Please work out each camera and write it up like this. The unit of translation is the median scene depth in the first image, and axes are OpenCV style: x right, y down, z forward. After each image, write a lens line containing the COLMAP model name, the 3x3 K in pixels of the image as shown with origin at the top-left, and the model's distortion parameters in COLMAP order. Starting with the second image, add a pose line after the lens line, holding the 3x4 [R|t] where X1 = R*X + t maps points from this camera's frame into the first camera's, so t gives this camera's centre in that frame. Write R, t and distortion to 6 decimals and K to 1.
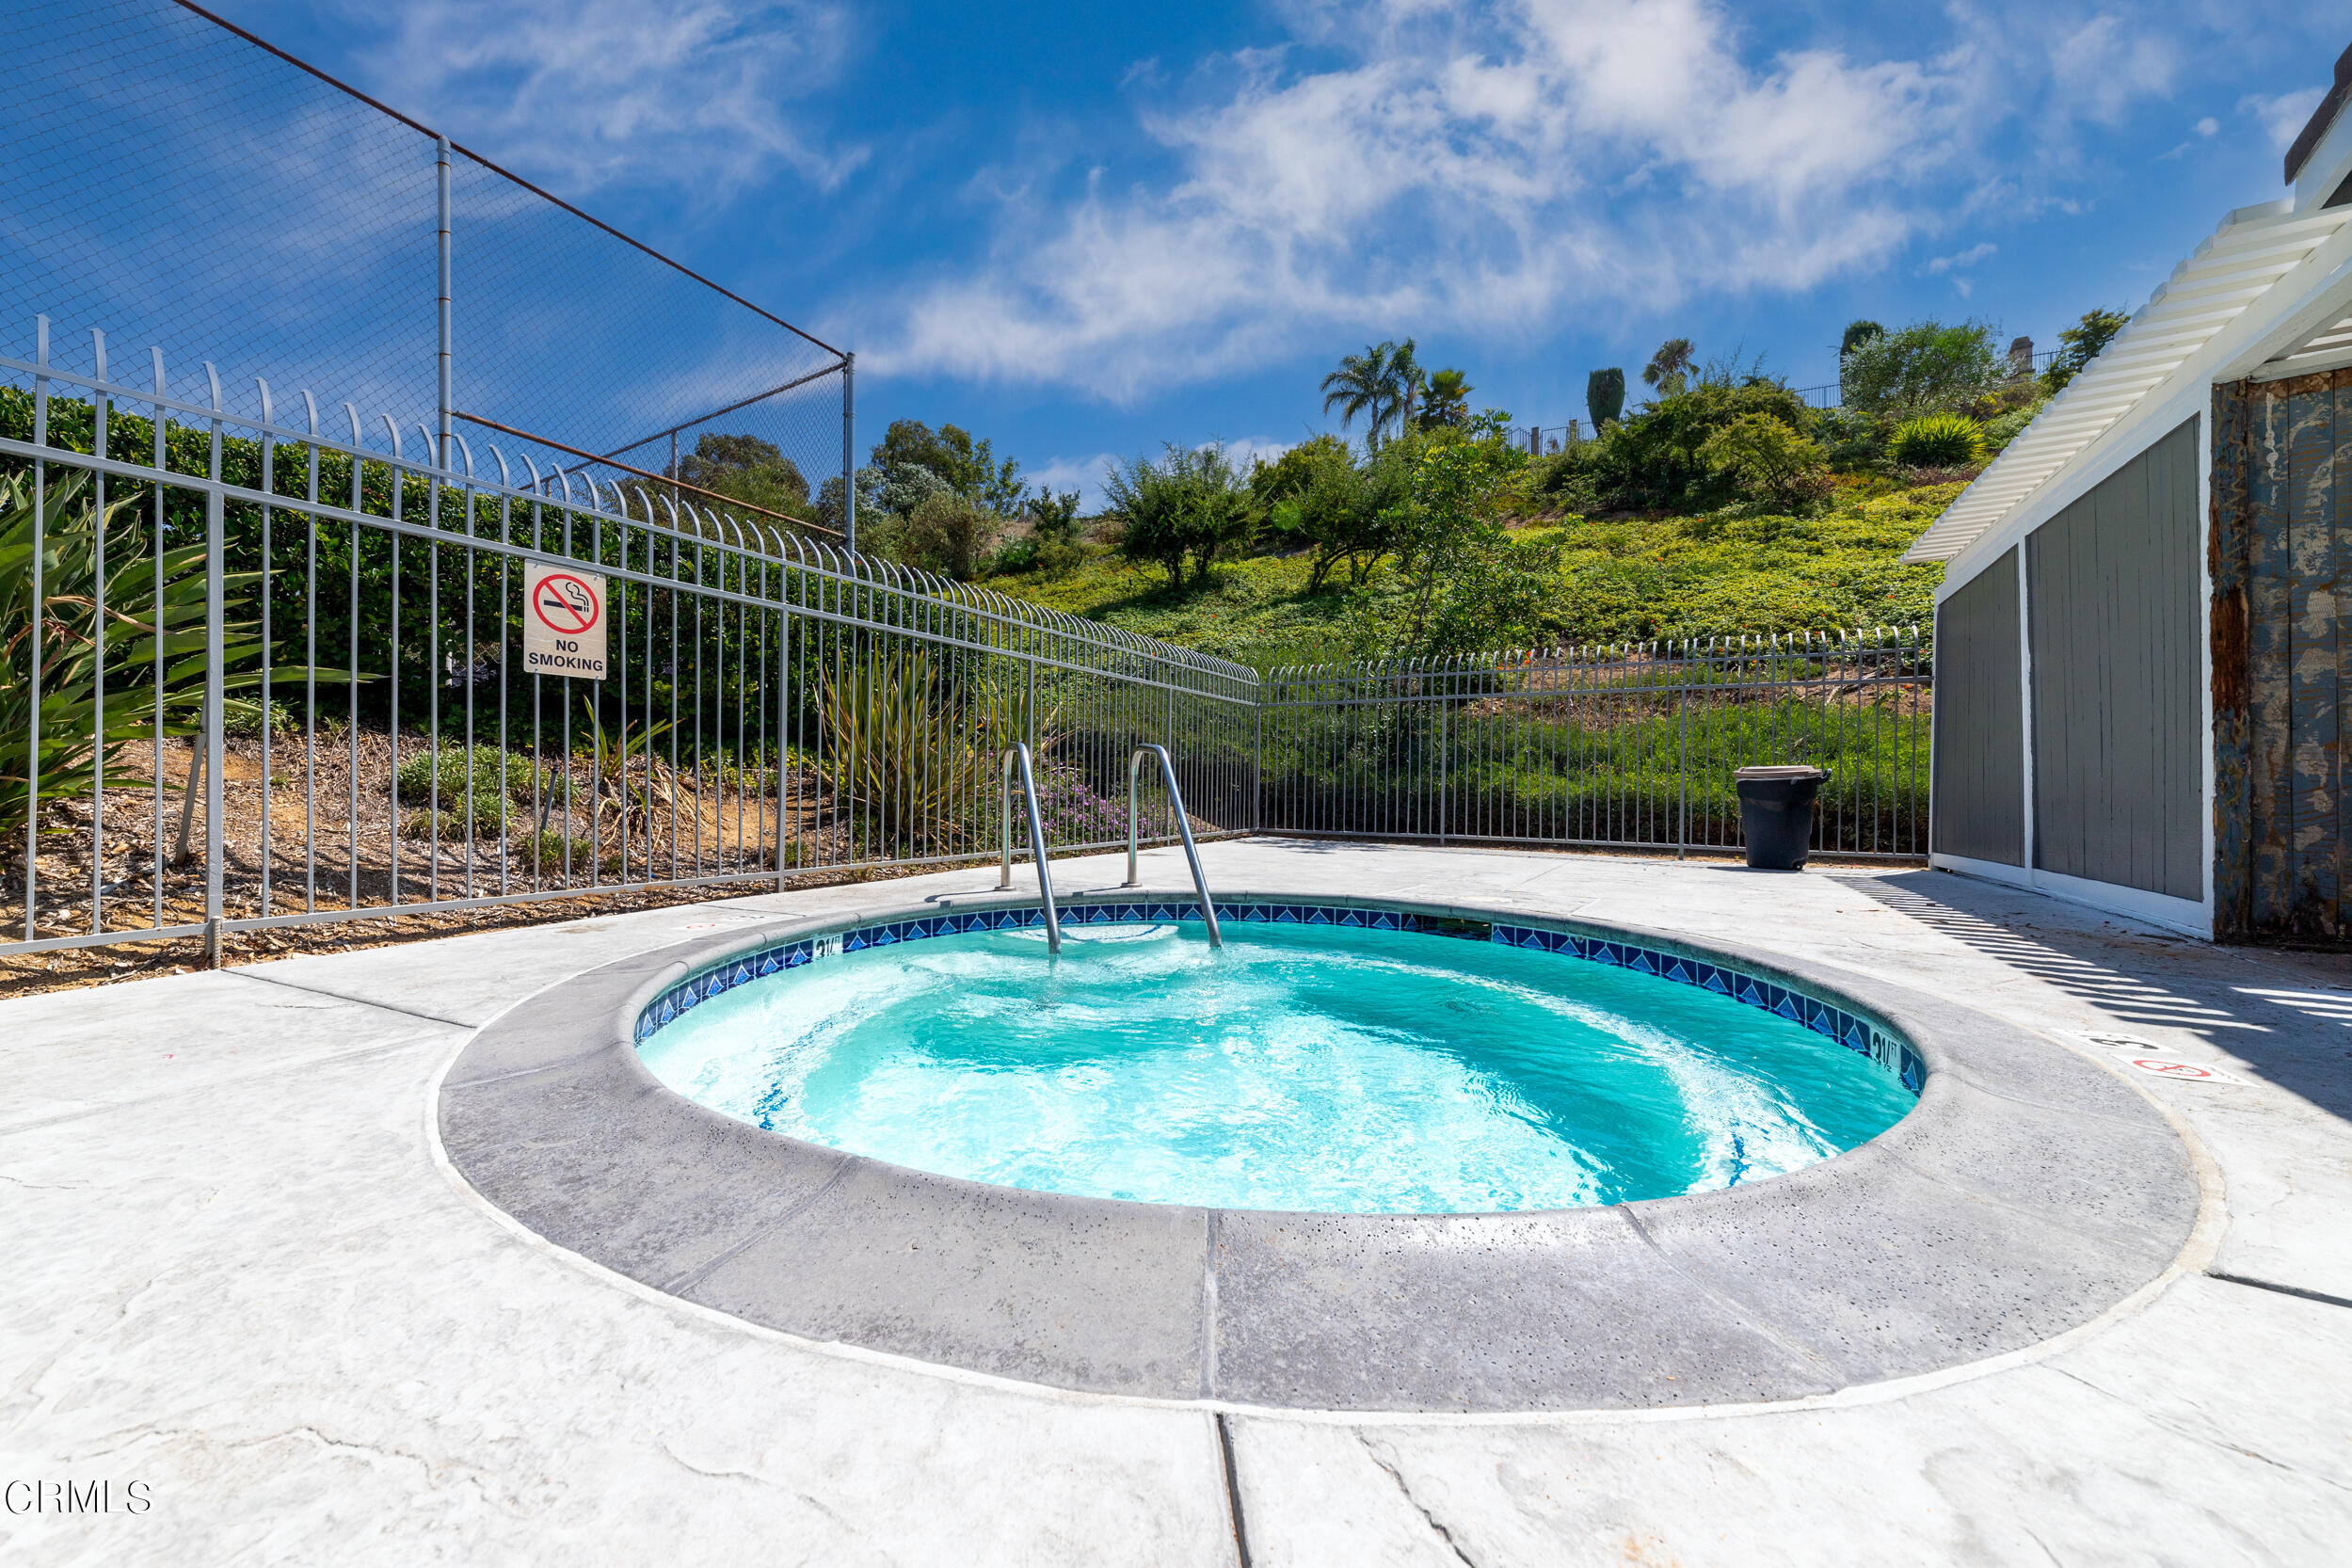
lens RADIAL K [[812.6, 0, 1173.1], [0, 812.6, 792.2], [0, 0, 1]] dist [-0.003118, -0.000289]
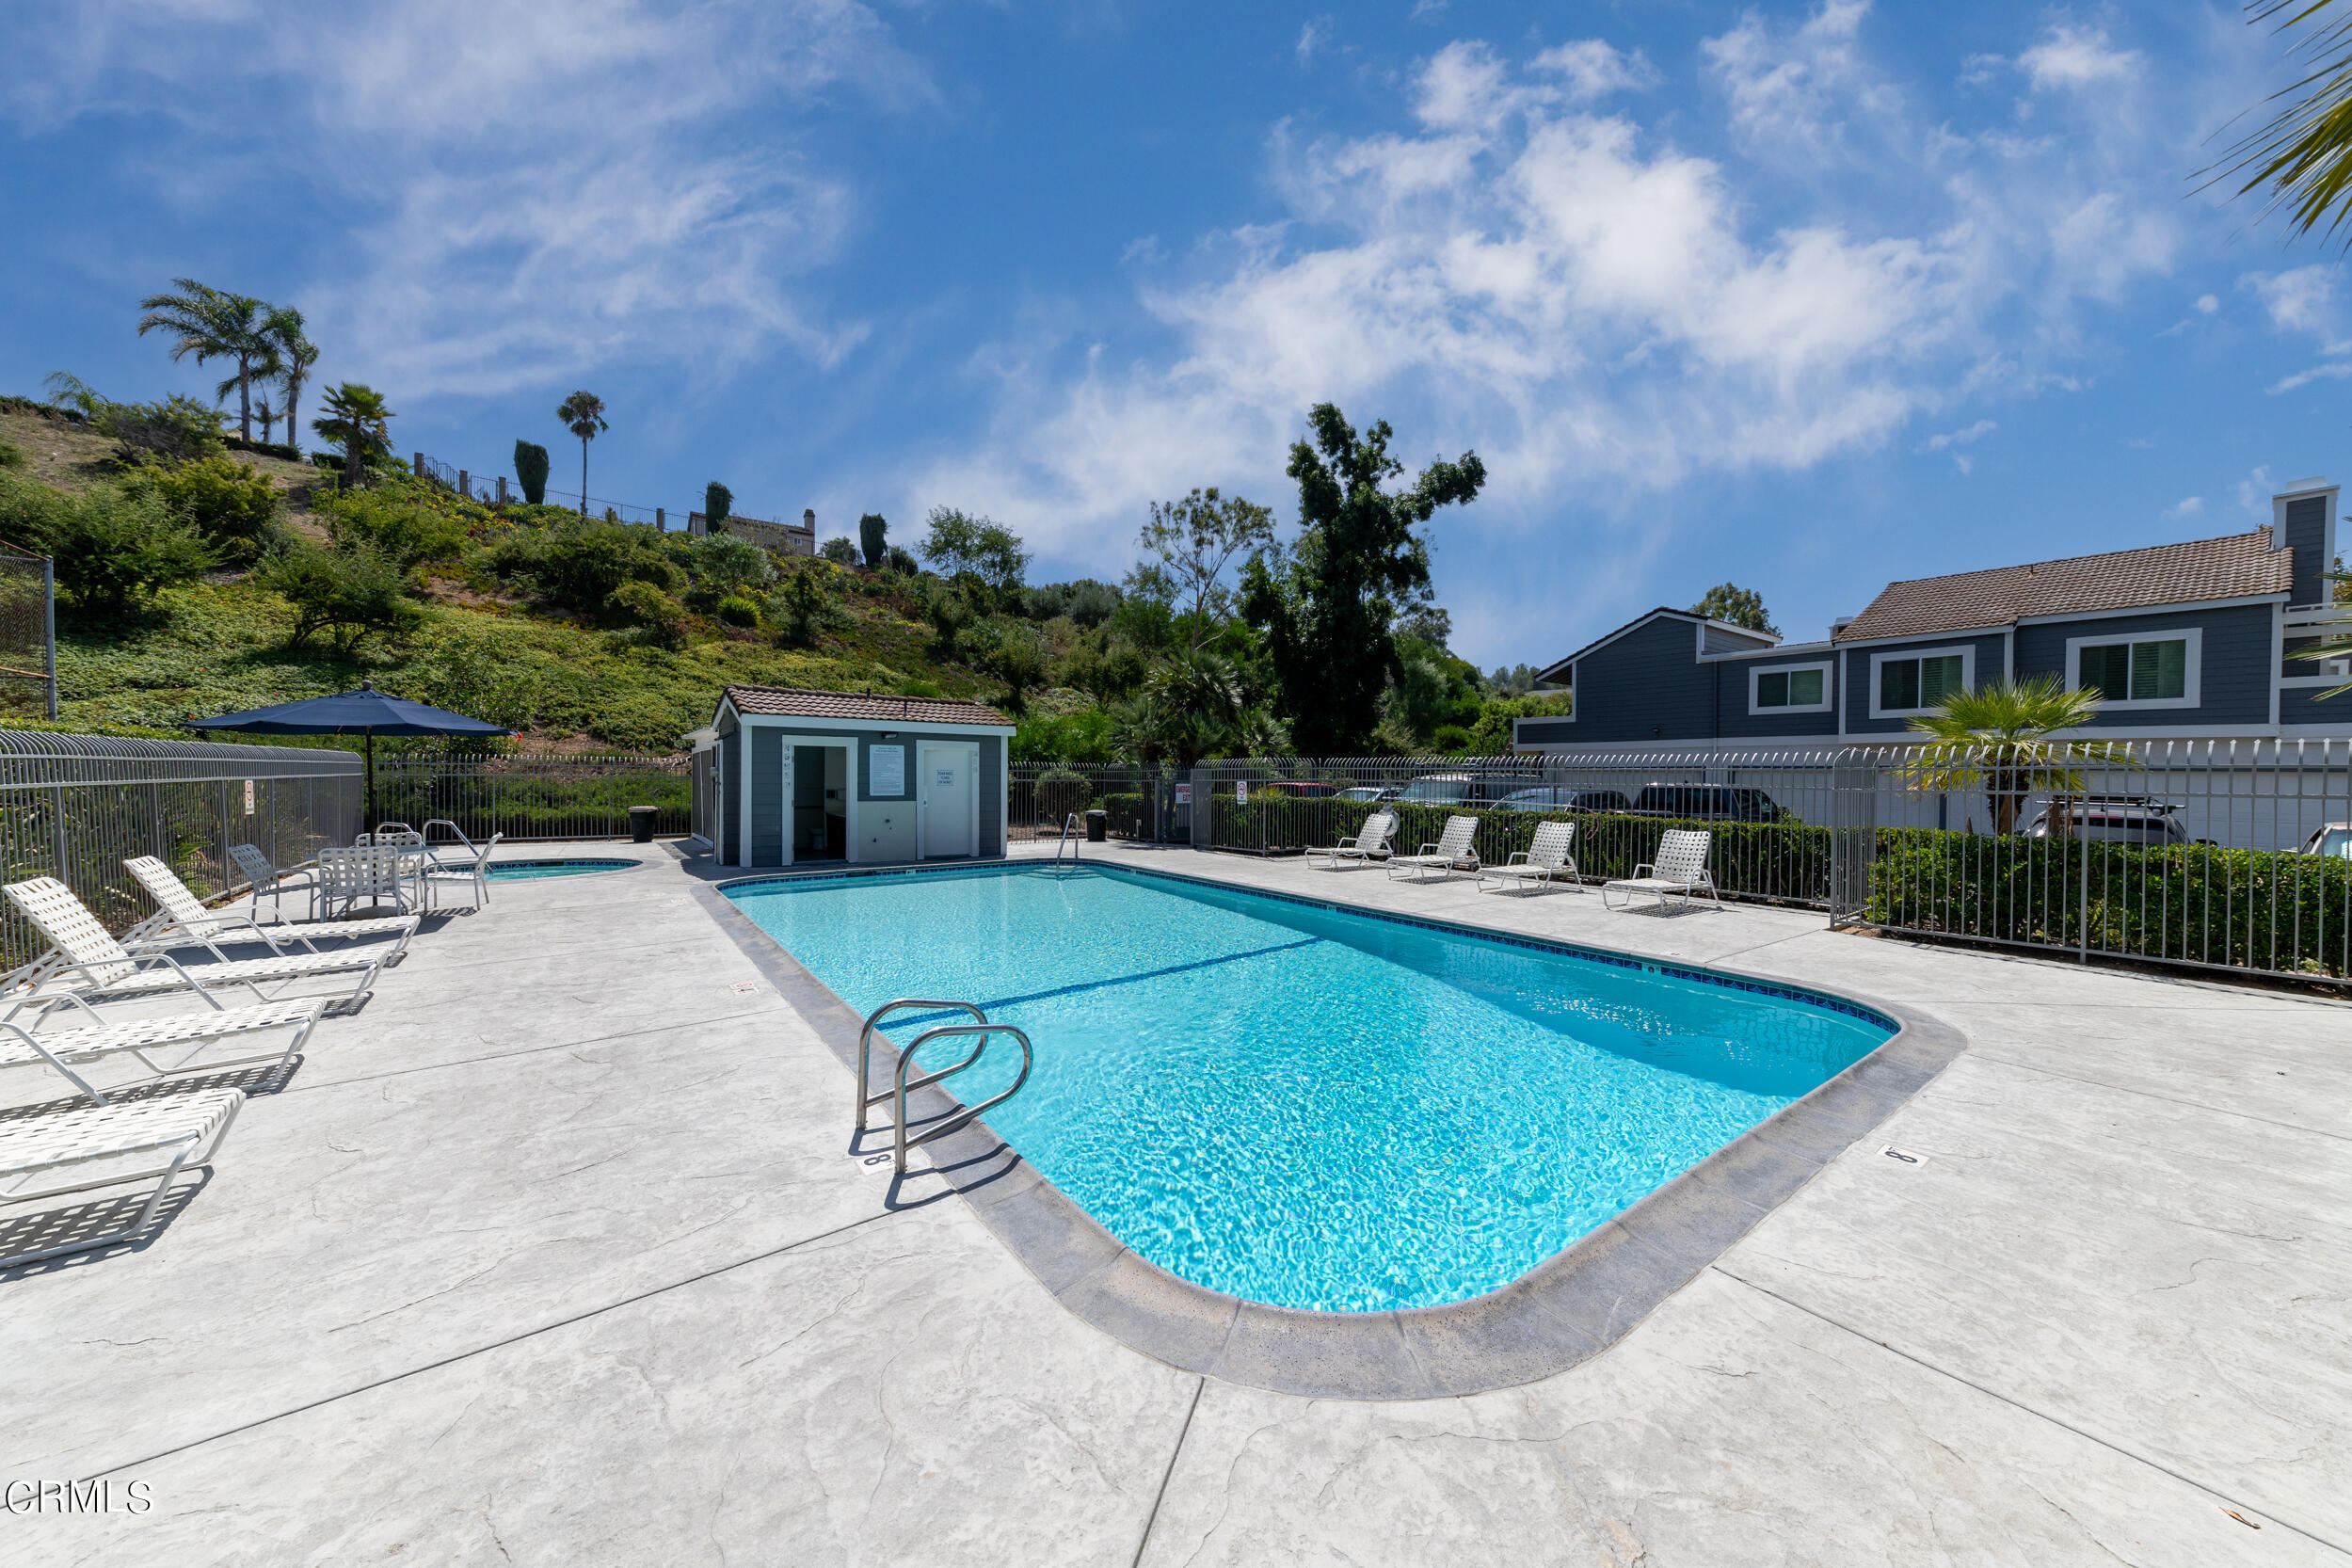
lens RADIAL K [[812.6, 0, 1176.5], [0, 812.6, 791.8], [0, 0, 1]] dist [-0.003118, -0.000289]
pose [[0.378567, -0.022331, 0.925304, -0.471101], [-0.004588, 0.999651, 0.026003, -0.065526], [-0.925562, -0.014089, 0.378333, -0.719821]]
